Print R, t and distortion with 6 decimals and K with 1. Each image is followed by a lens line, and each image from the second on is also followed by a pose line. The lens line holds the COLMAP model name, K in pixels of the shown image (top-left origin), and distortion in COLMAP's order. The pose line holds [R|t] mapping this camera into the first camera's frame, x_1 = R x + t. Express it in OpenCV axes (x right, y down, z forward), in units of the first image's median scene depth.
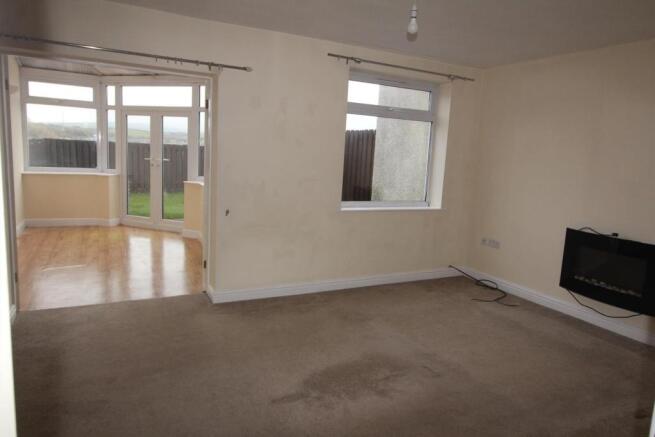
lens RADIAL K [[434.8, 0, 325.9], [0, 434.8, 214.7], [0, 0, 1]] dist [0.003144, -0.004247]
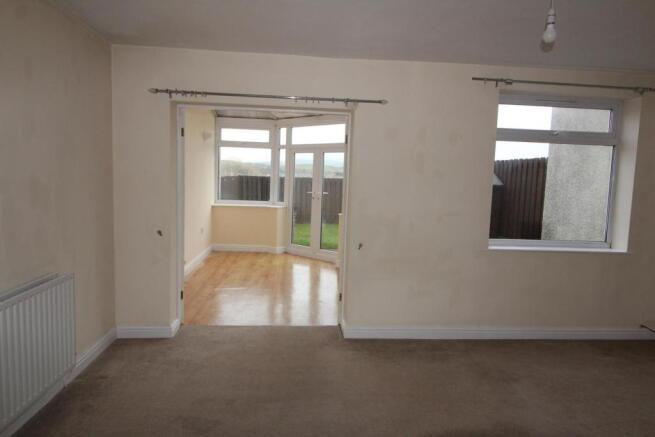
lens RADIAL K [[434.8, 0, 325.9], [0, 434.8, 214.7], [0, 0, 1]] dist [0.003144, -0.004247]
pose [[0.921374, 0.013436, -0.388444, 0.050451], [-0.042164, 0.996960, -0.065528, -0.005144], [0.386383, 0.076754, 0.919139, 0.035096]]
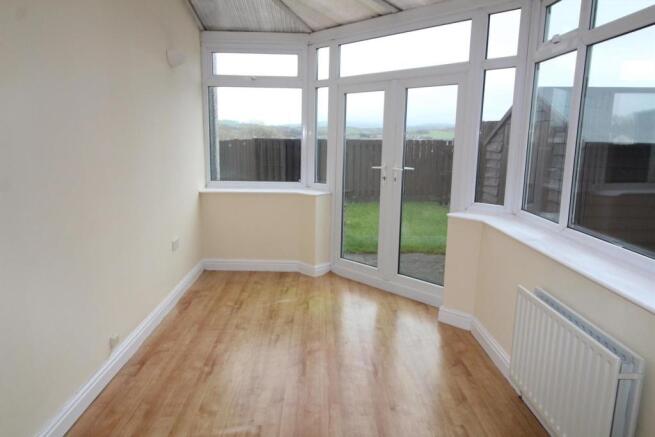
lens RADIAL K [[434.8, 0, 325.9], [0, 434.8, 214.7], [0, 0, 1]] dist [0.003144, -0.004247]
pose [[0.898484, 0.038740, -0.437294, -0.246054], [-0.032244, 0.999232, 0.022274, -0.086544], [0.437821, -0.005913, 0.899043, 0.515323]]
